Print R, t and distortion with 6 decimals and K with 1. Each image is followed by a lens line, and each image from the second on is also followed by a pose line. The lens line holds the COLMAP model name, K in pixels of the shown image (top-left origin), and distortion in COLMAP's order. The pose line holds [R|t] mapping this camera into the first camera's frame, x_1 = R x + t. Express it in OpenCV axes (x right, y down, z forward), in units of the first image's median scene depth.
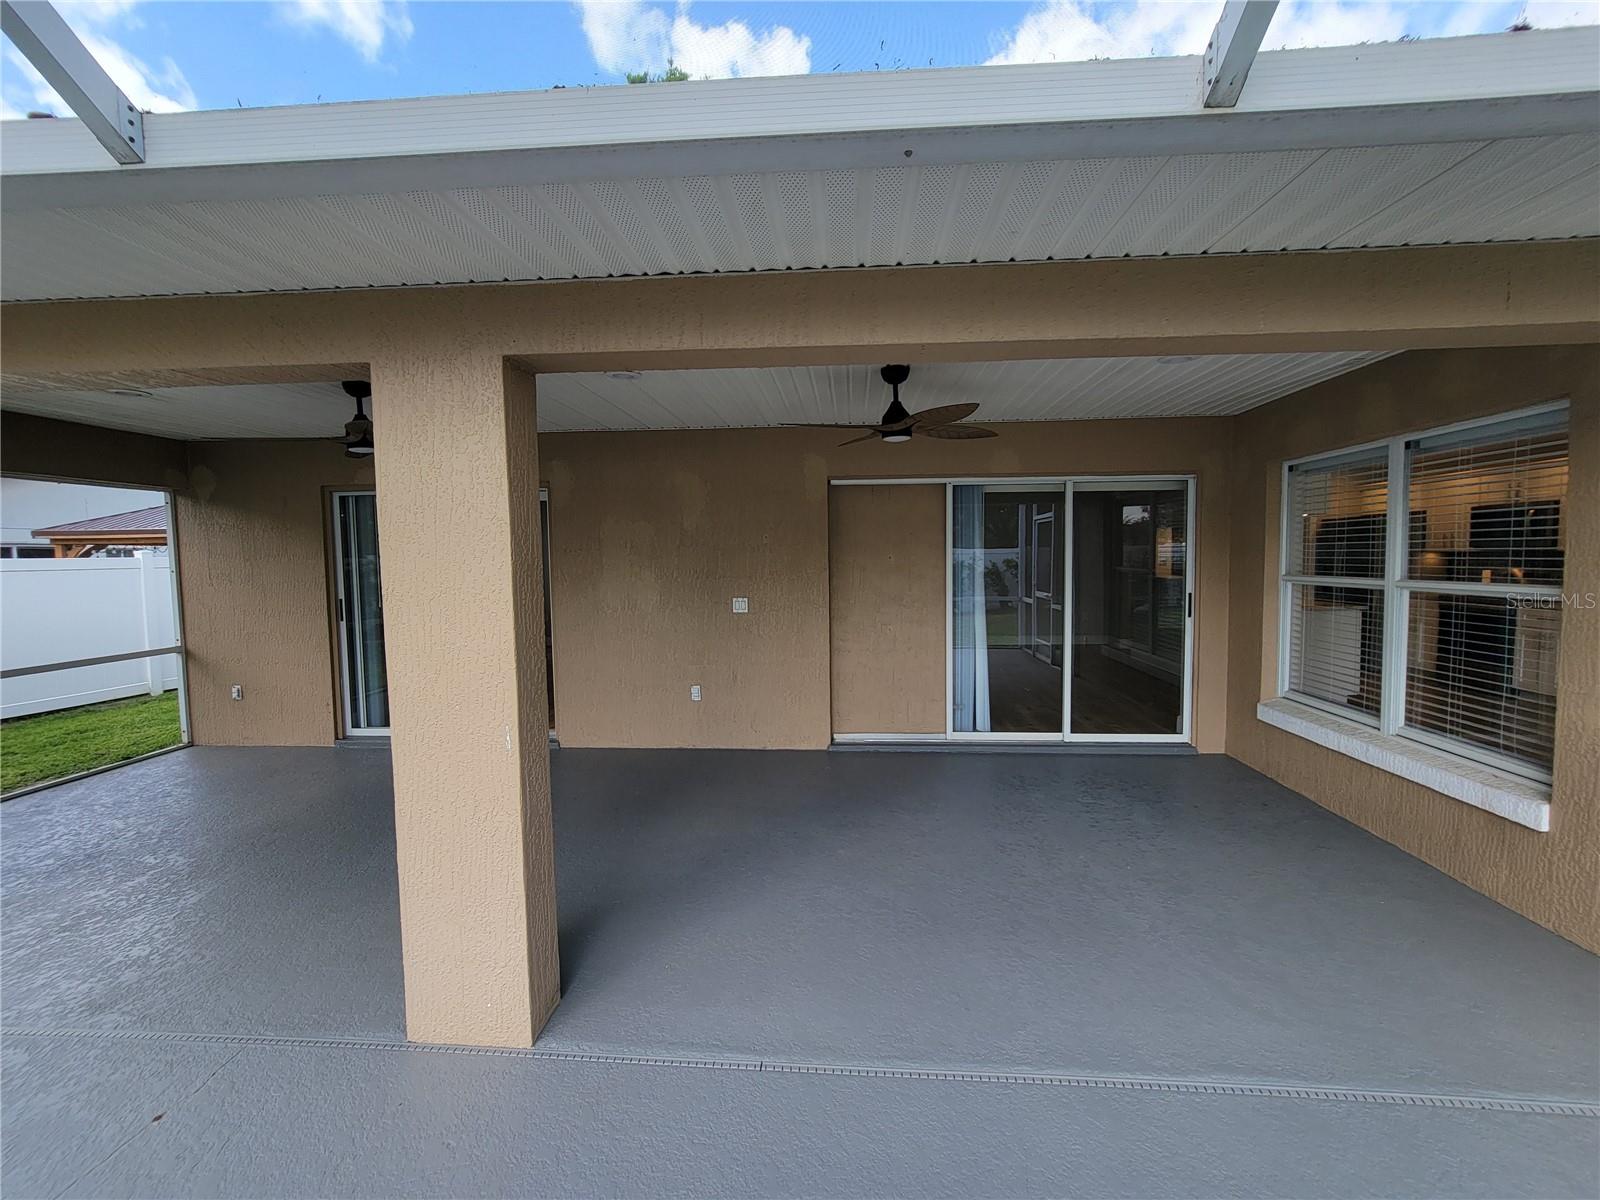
lens RADIAL K [[669.4, 0, 800.0], [0, 669.4, 600.0], [0, 0, 1]] dist [0.000009, -0.000003]
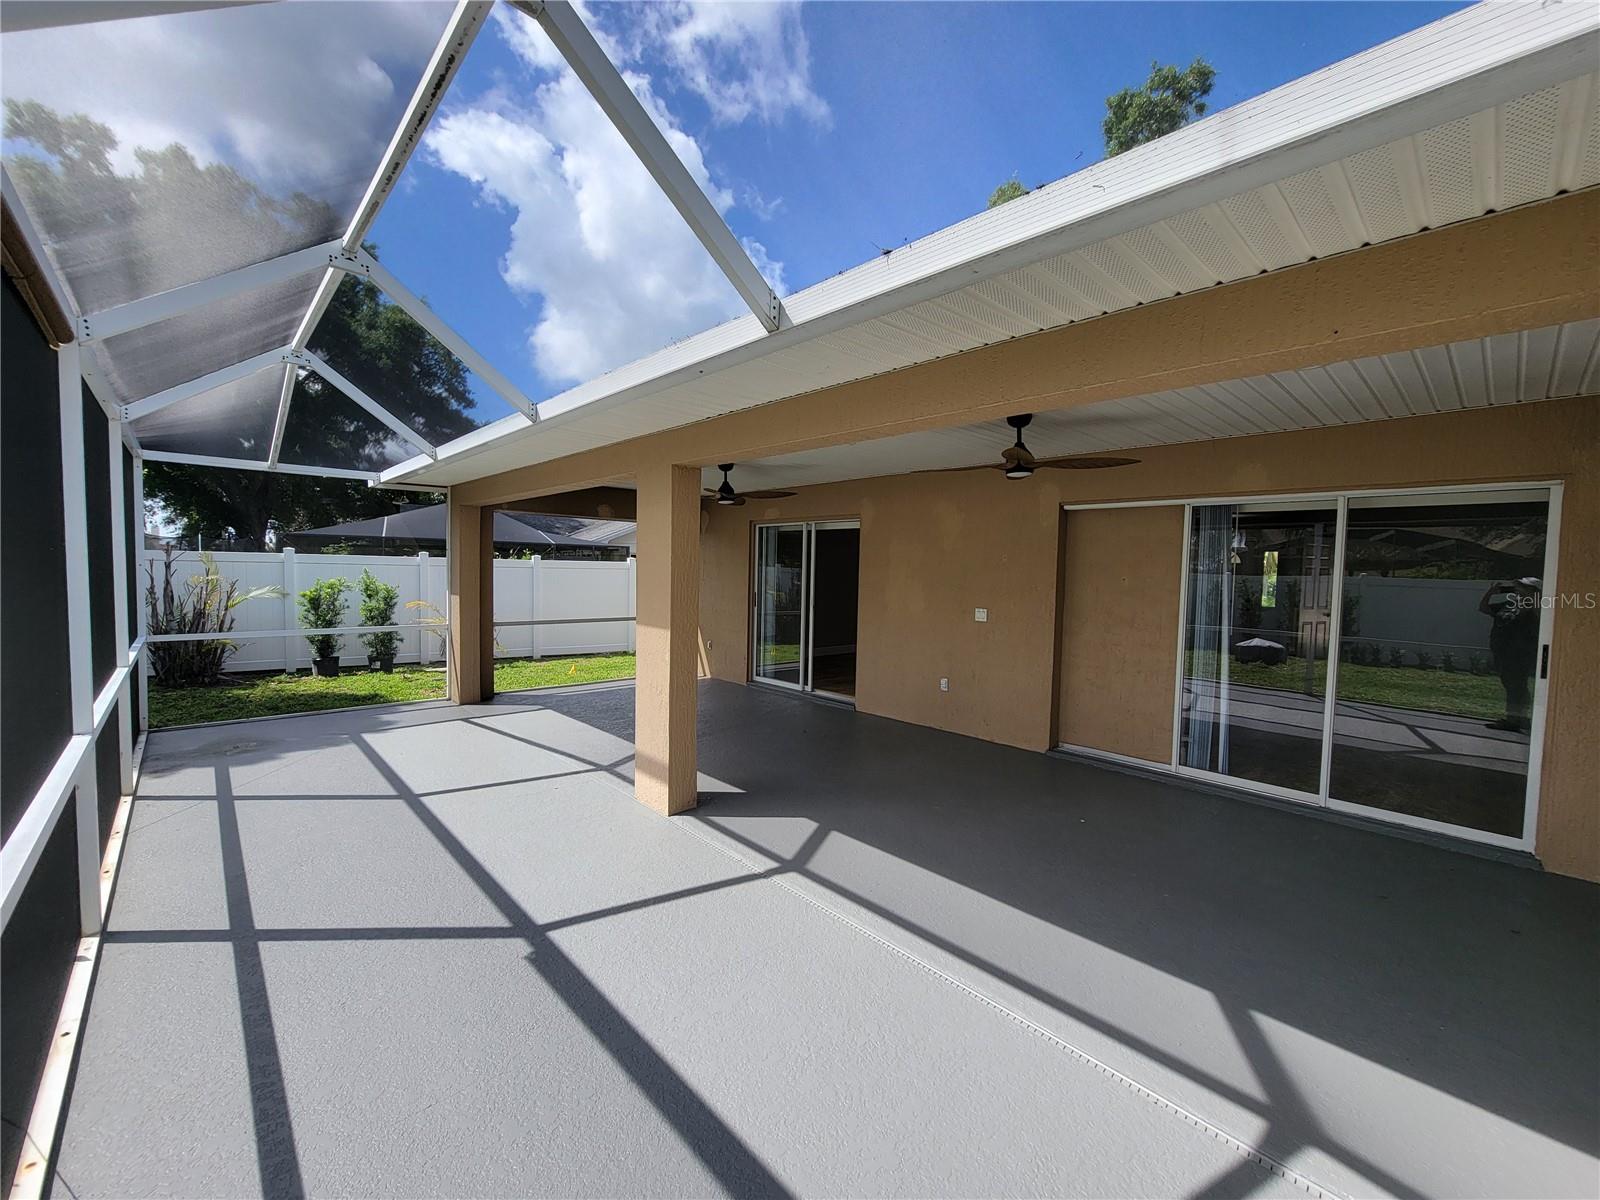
lens RADIAL K [[653.4, 0, 800.0], [0, 653.4, 600.0], [0, 0, 1]] dist [-0.003327, -0.000189]
pose [[0.729901, 0.060315, -0.680886, 0.461606], [-0.075106, 0.997145, 0.007816, -0.003611], [0.679414, 0.045434, 0.732348, -0.054672]]
